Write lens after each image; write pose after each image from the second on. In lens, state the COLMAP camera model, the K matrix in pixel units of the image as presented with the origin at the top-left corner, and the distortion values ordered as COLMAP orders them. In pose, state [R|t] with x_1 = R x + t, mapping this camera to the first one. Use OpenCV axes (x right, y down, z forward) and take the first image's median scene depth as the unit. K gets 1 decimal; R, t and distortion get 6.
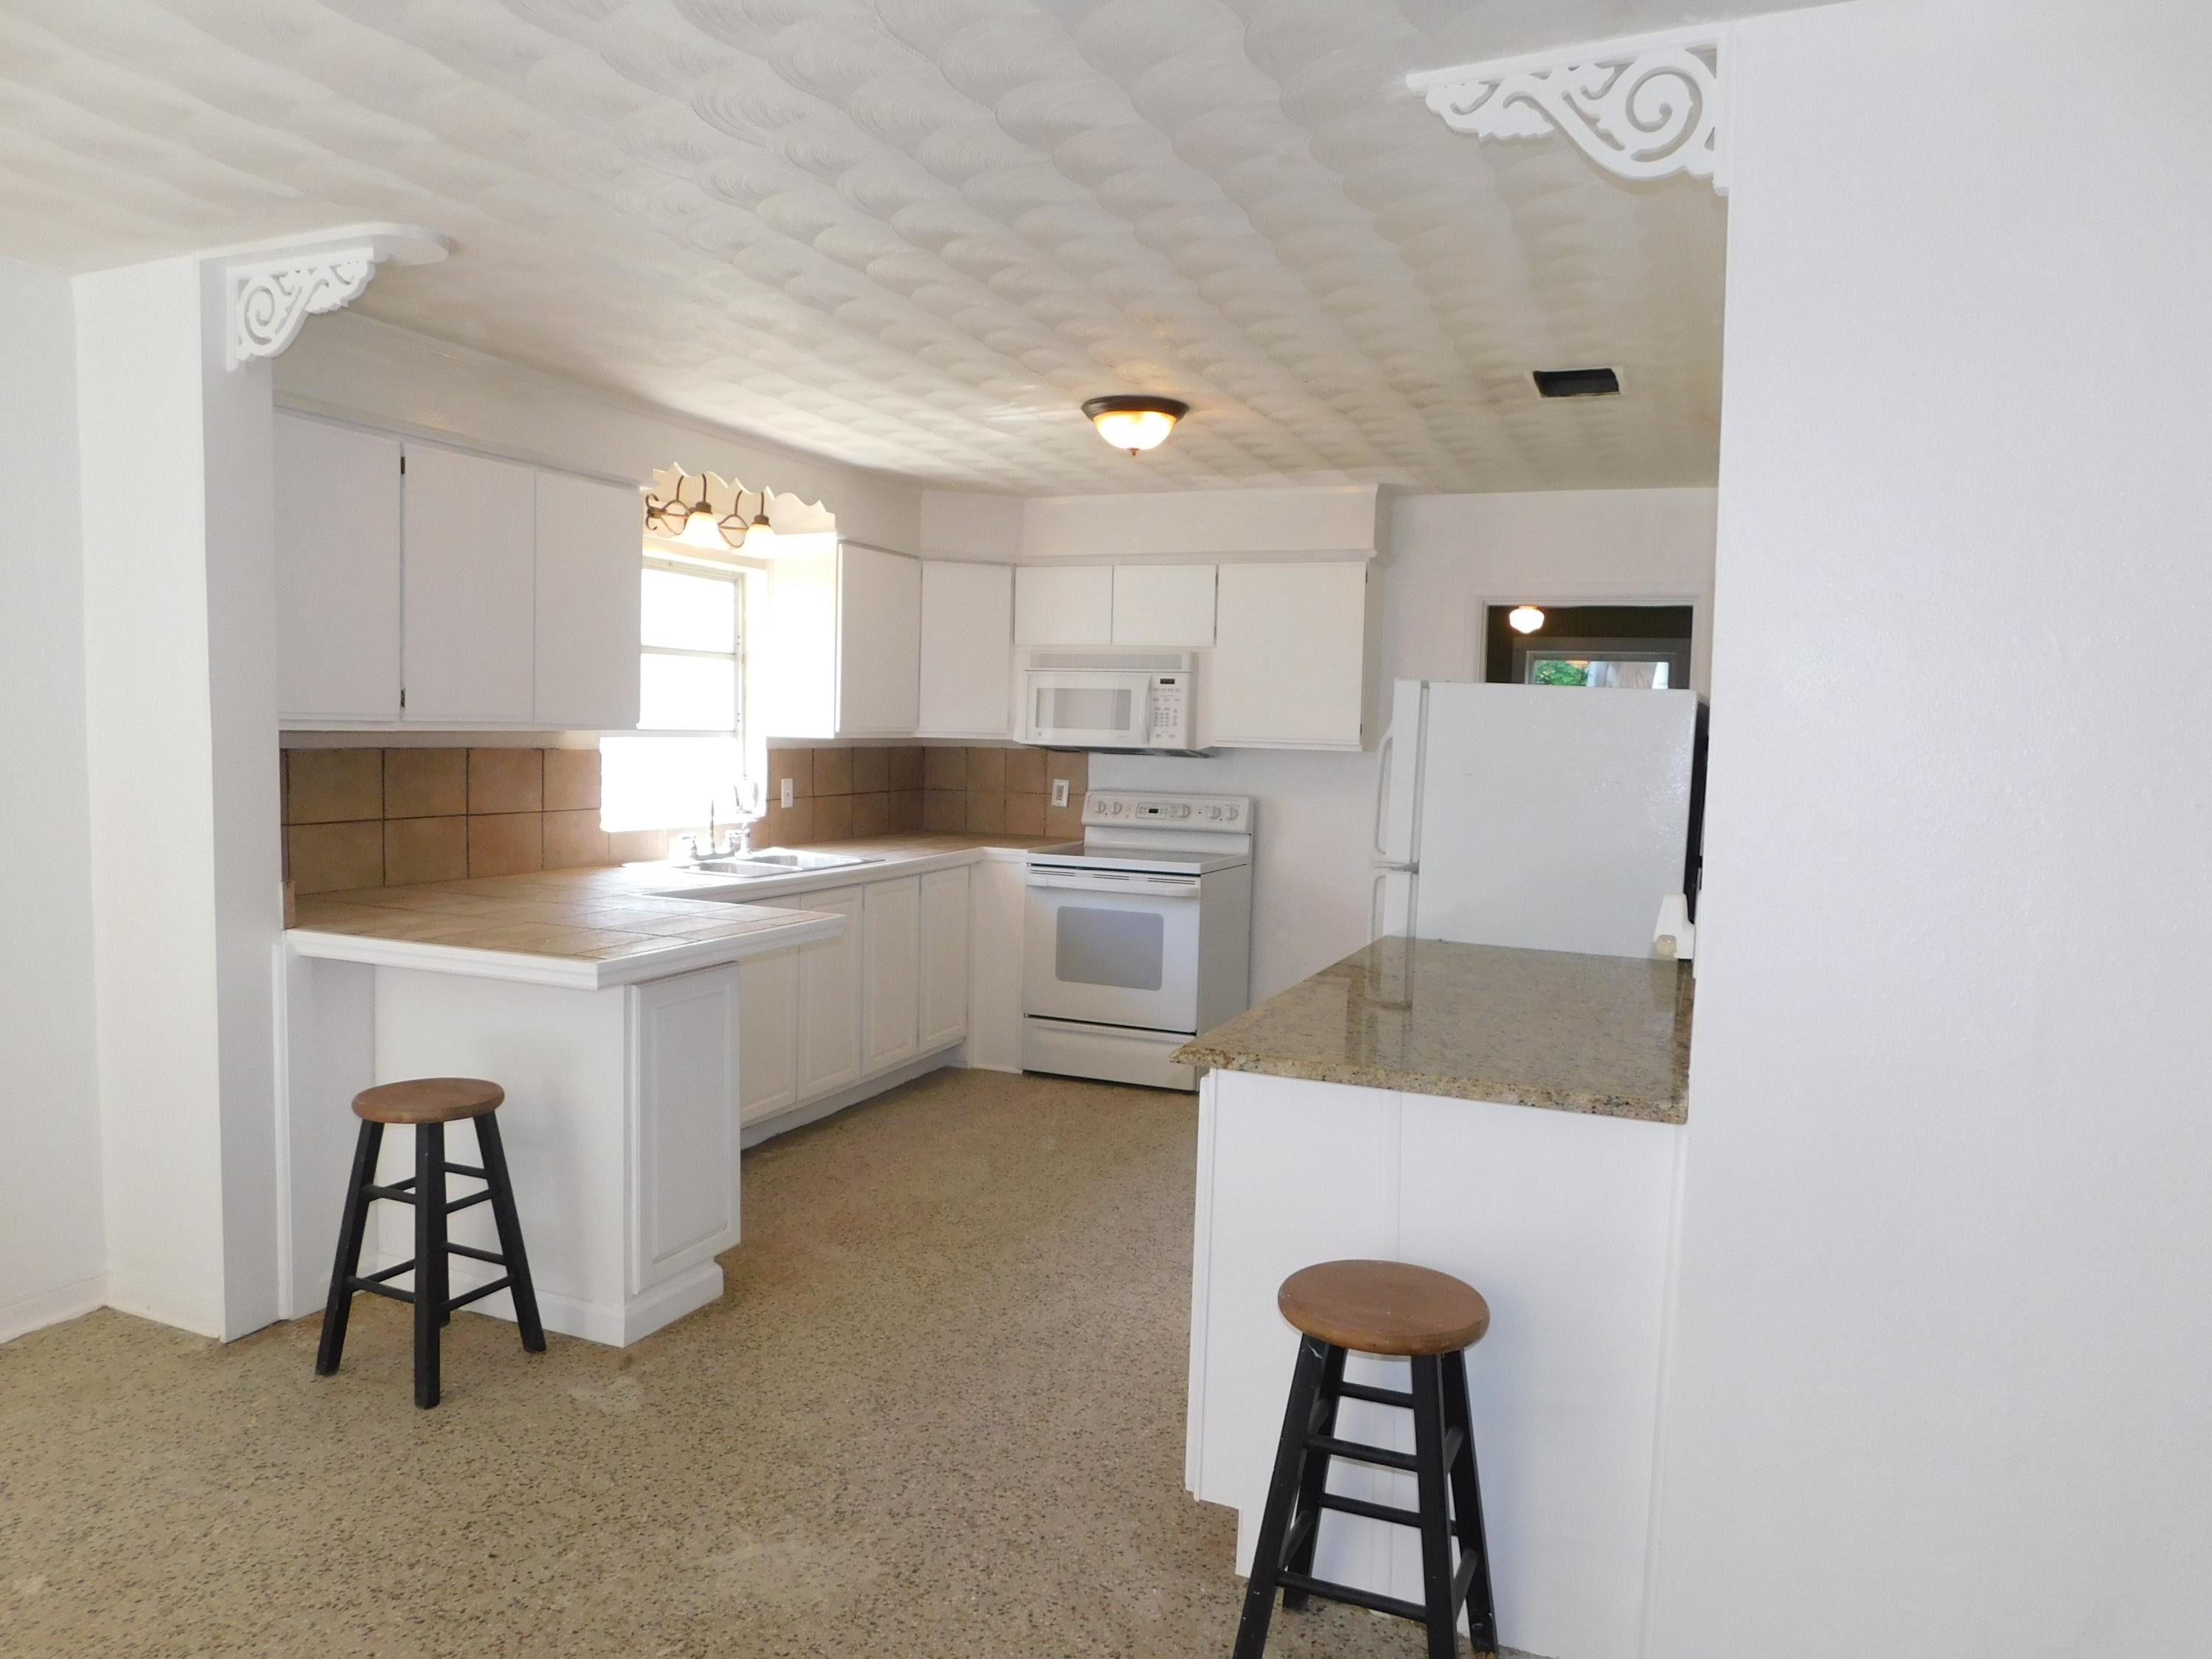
lens RADIAL K [[1462.4, 0, 1108.5], [0, 1462.4, 841.4], [0, 0, 1]] dist [-0.056400, 0.021365]
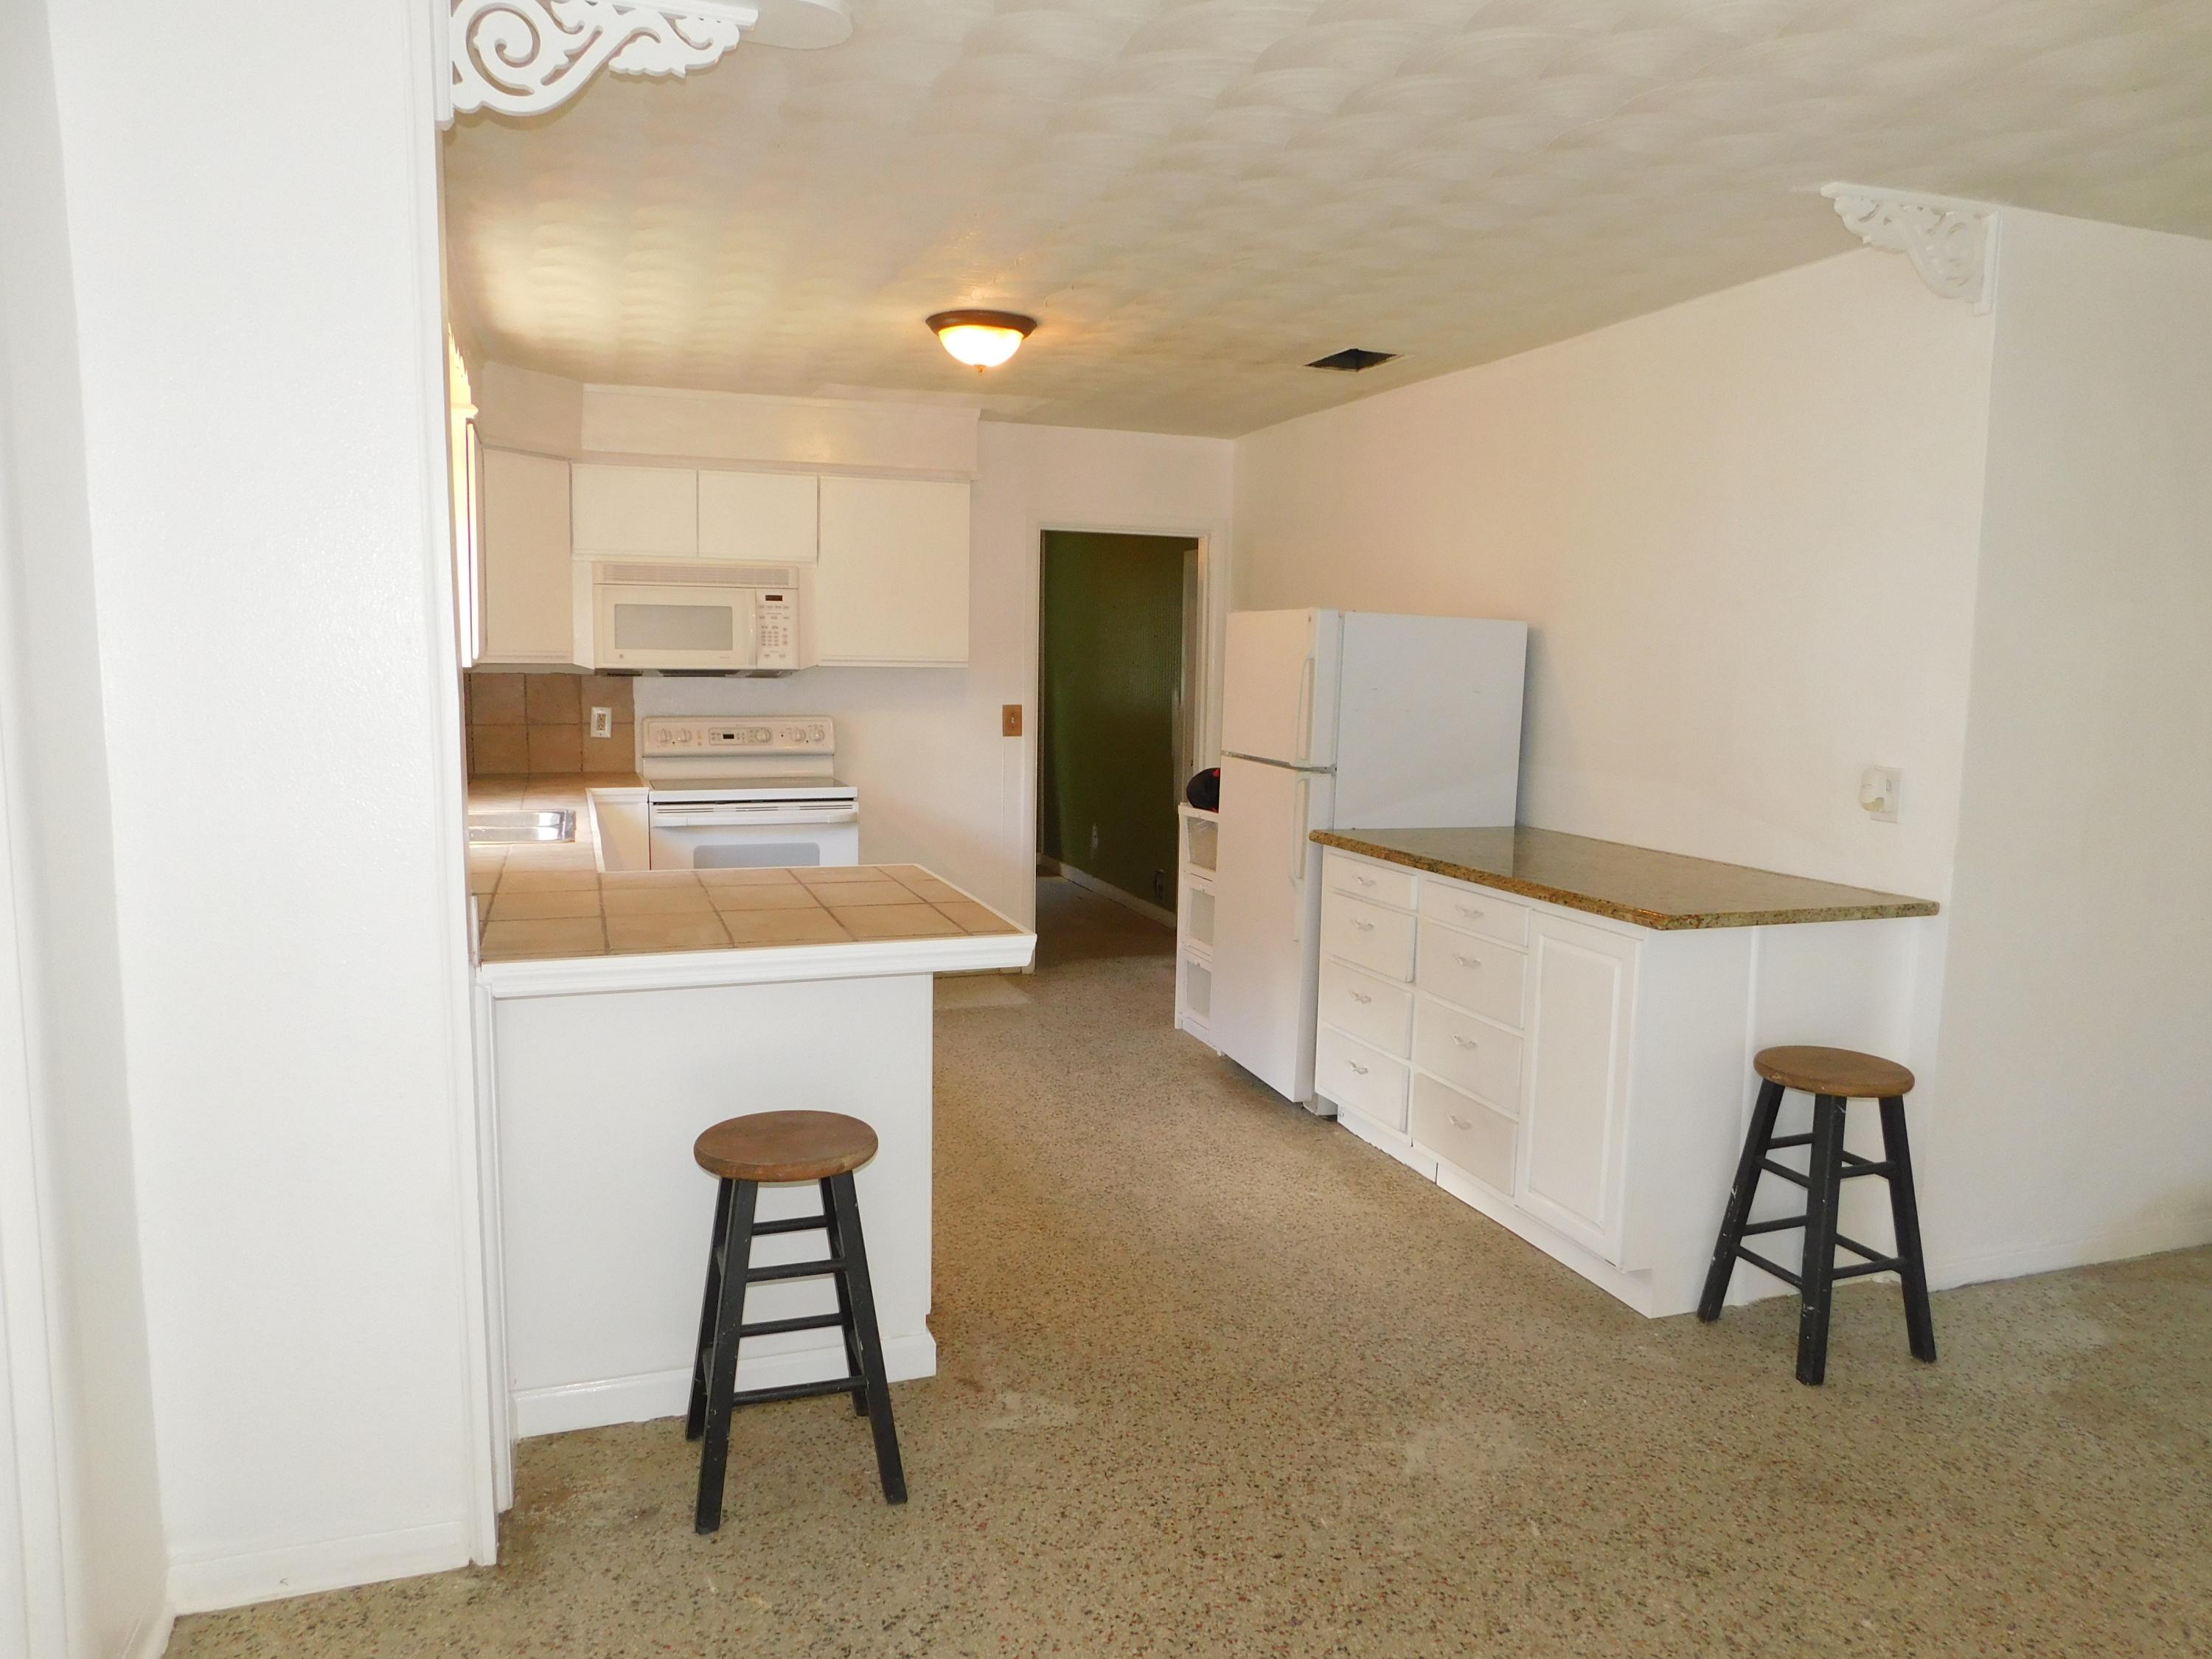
lens RADIAL K [[1462.4, 0, 1104.8], [0, 1462.4, 836.1], [0, 0, 1]] dist [-0.056400, 0.021365]
pose [[0.731141, -0.094441, 0.675658, -0.455558], [0.053166, 0.995248, 0.081581, -0.022049], [-0.680152, -0.023725, 0.732687, 0.163285]]
